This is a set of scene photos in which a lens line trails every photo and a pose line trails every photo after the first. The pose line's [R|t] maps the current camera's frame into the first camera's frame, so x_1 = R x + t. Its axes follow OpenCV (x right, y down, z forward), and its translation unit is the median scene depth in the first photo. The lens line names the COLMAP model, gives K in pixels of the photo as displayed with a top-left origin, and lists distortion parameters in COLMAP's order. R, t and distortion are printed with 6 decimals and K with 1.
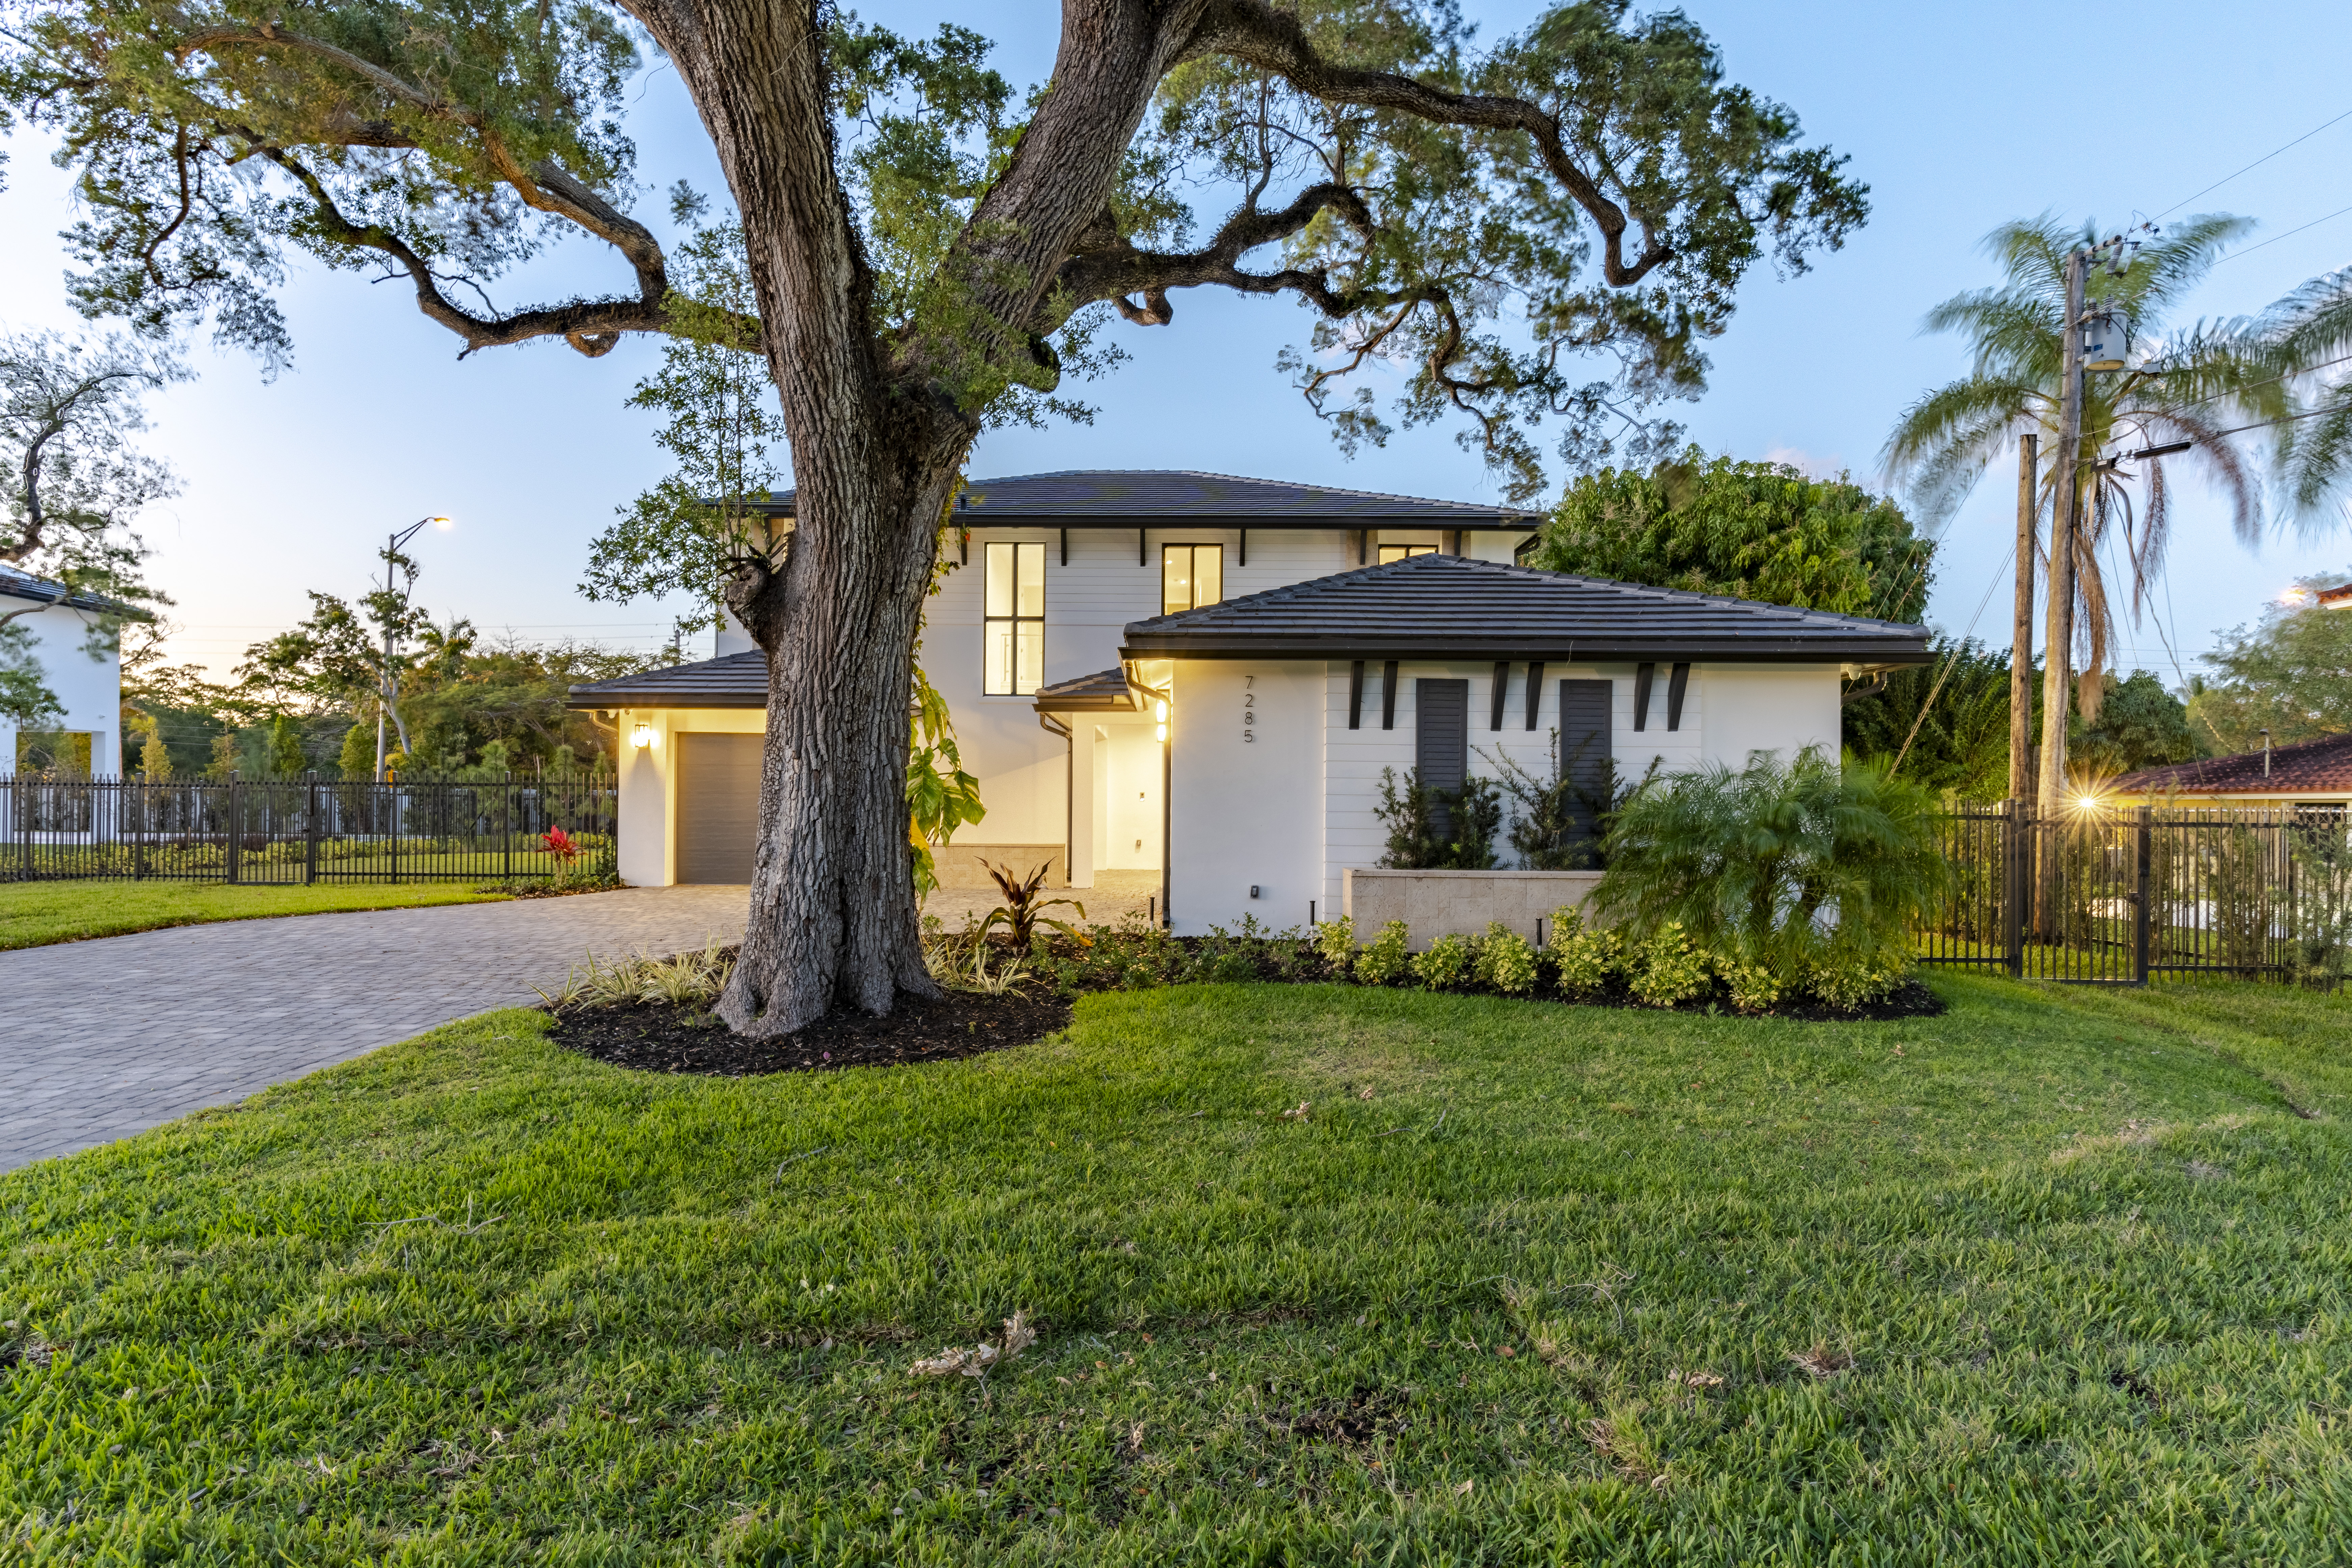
lens RADIAL K [[1132.1, 0, 1167.8], [0, 1132.1, 787.4], [0, 0, 1]] dist [0.009216, 0.000056]
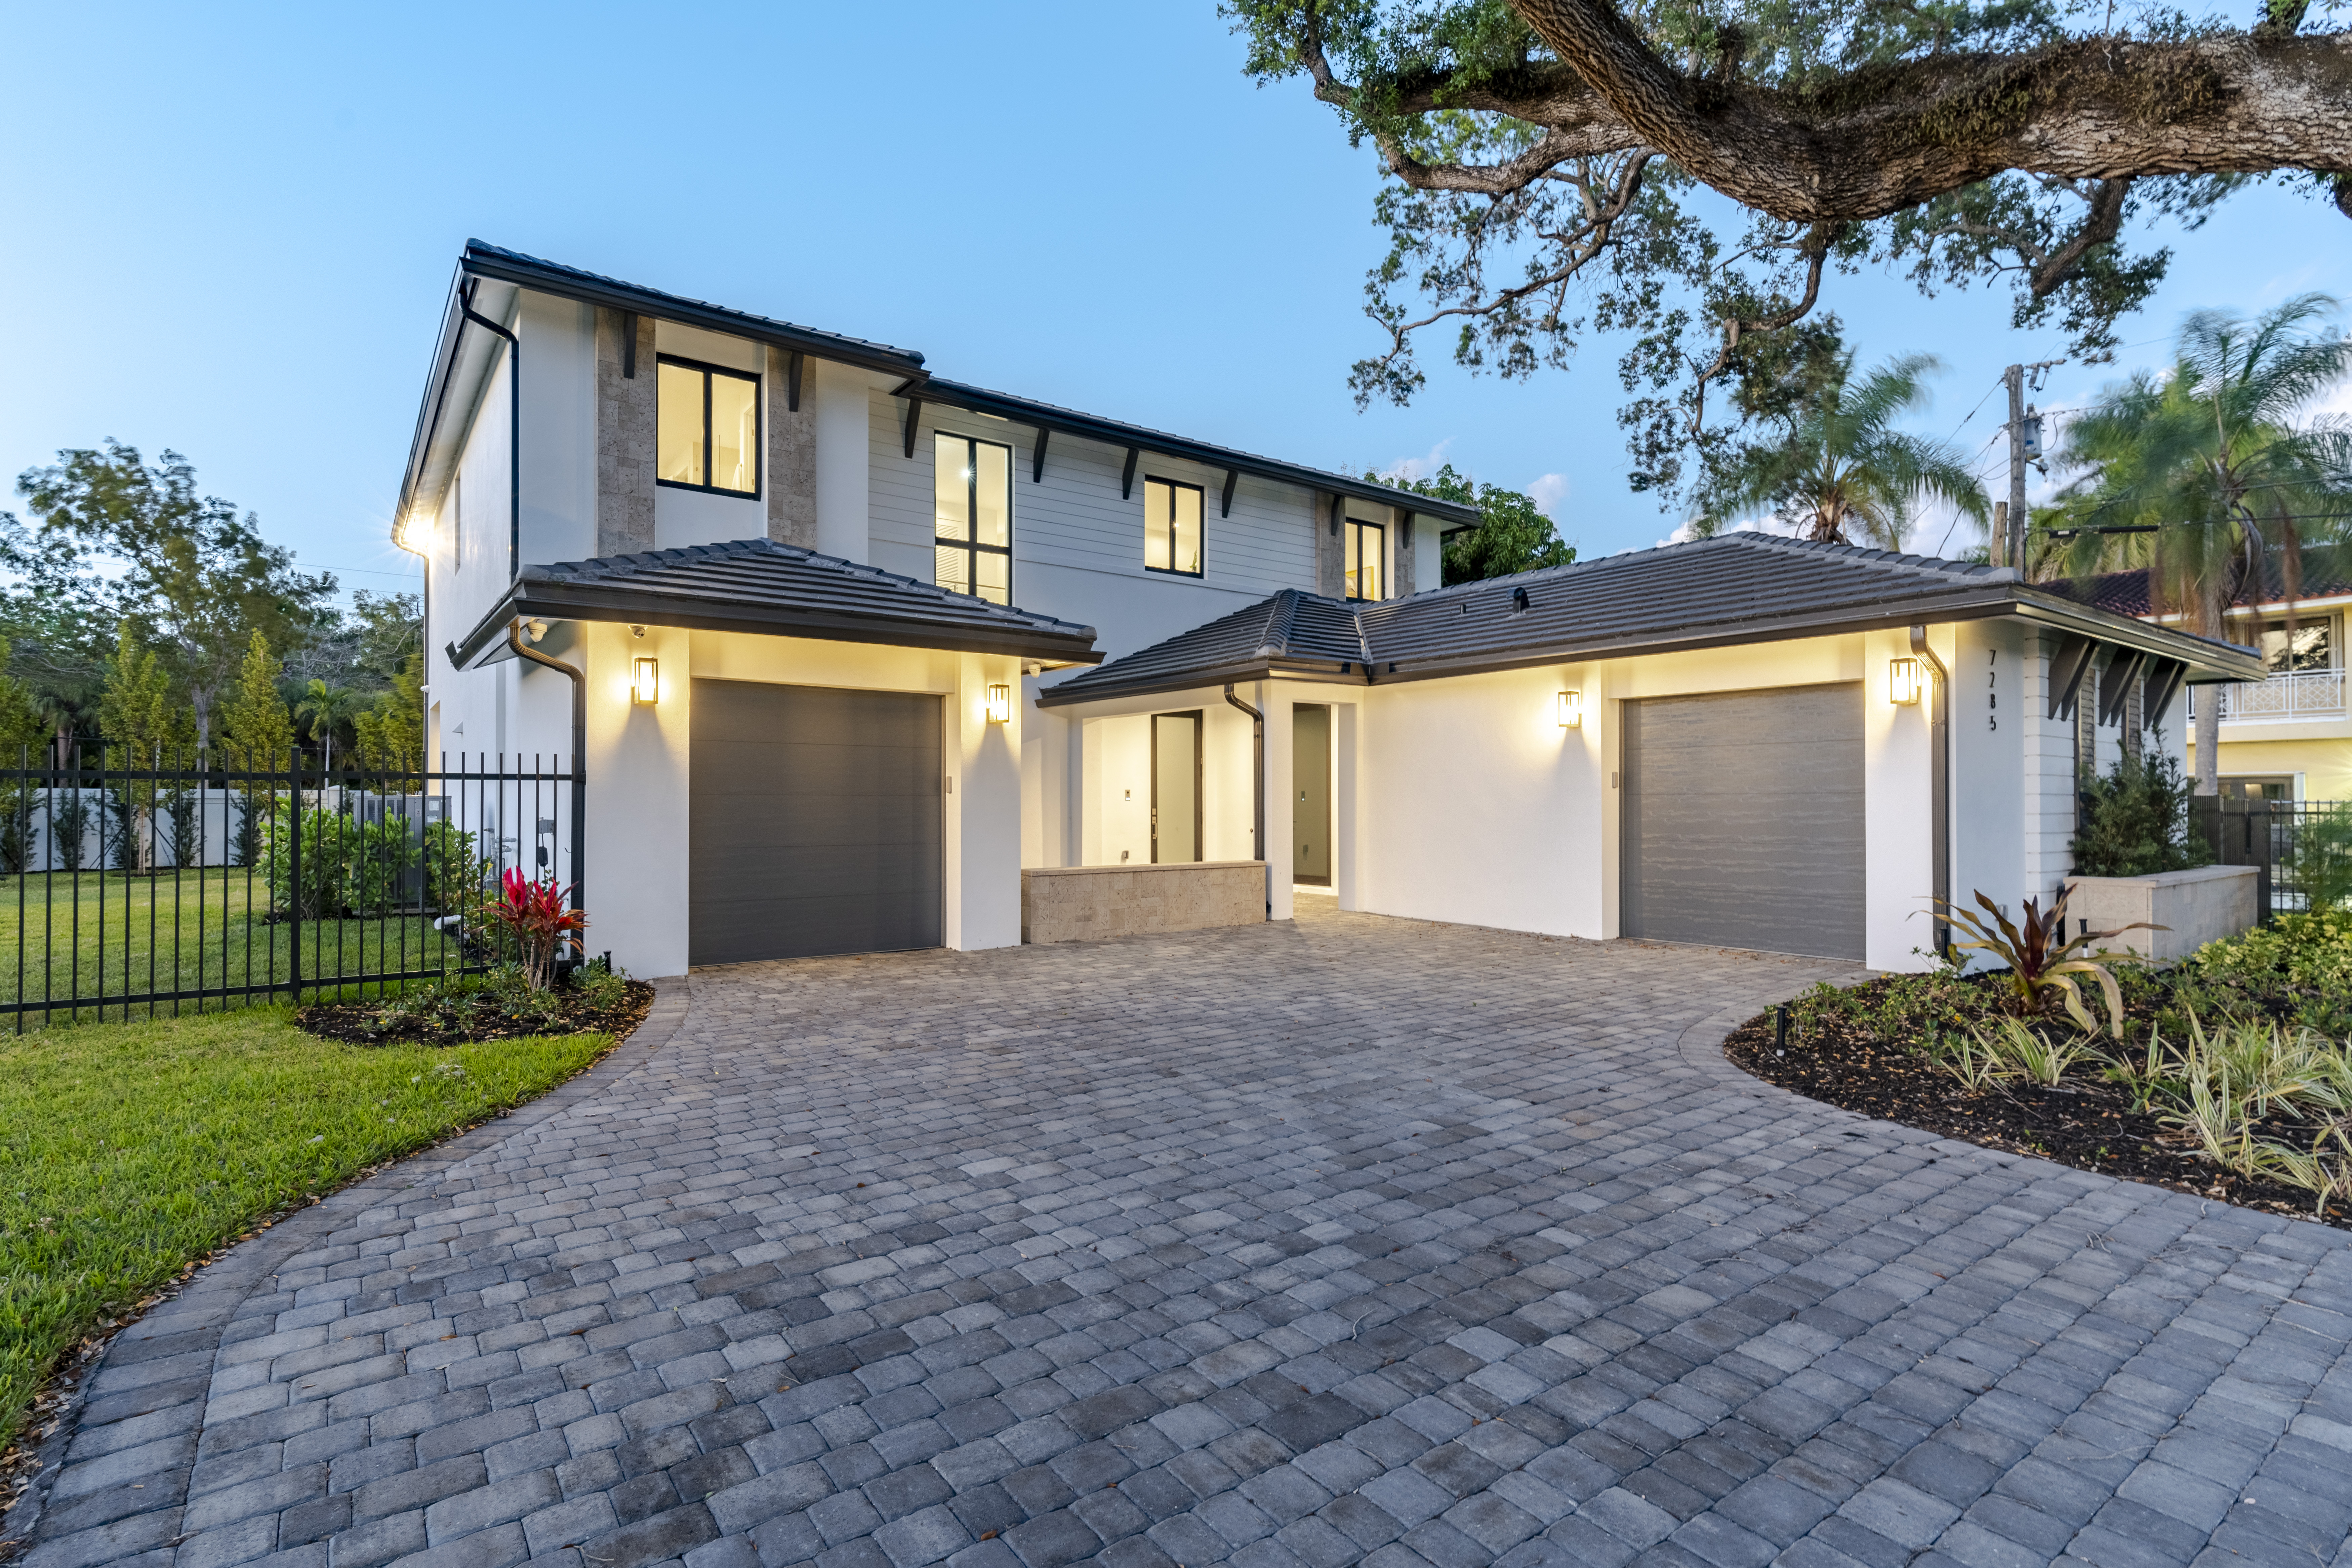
lens RADIAL K [[1119.6, 0, 1176.0], [0, 1119.6, 784.0], [0, 0, 1]] dist [-0.004821, 0.009172]
pose [[0.801500, 0.003124, 0.597986, -0.541561], [-0.003473, 0.999994, -0.000569, 0.000154], [-0.597984, -0.001621, 0.801506, 0.434305]]
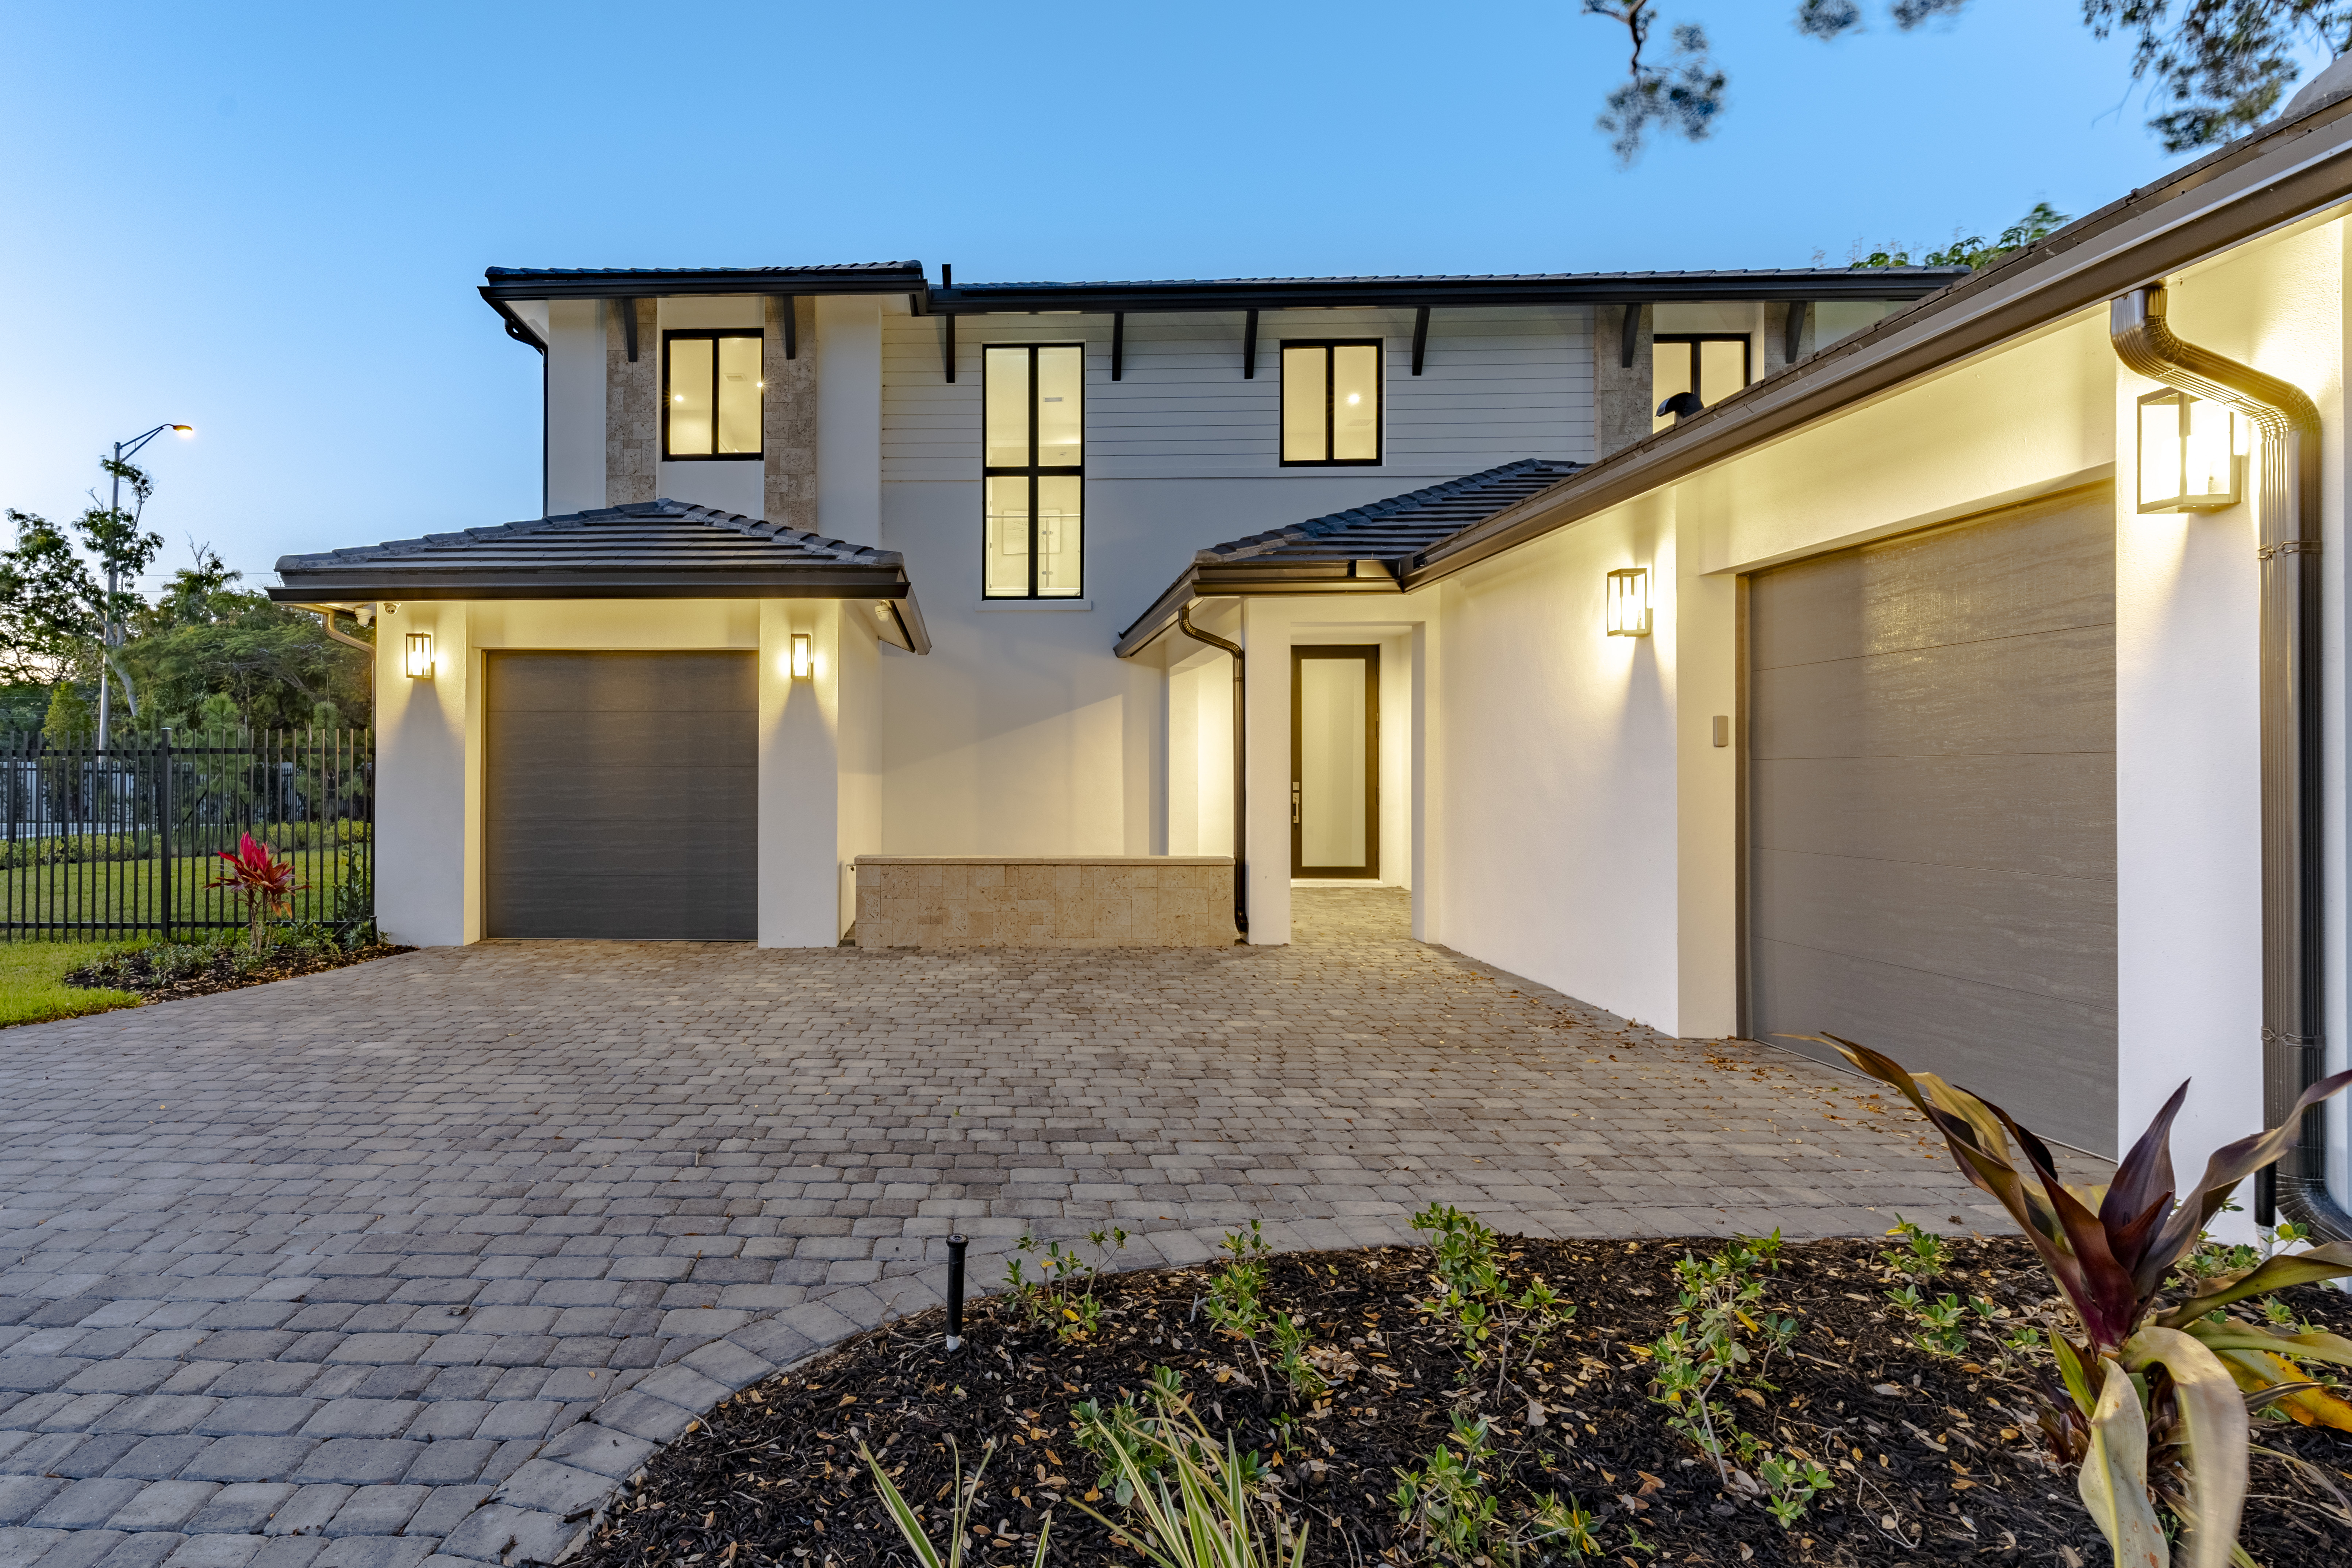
lens RADIAL K [[1197.8, 0, 945.0], [0, 1197.8, 758.2], [0, 0, 1]] dist [0.002276, -0.000253]
pose [[0.999482, -0.007788, -0.031211, -0.195920], [0.007818, 0.999969, 0.000848, 0.002662], [0.031203, -0.001091, 0.999512, 0.436051]]
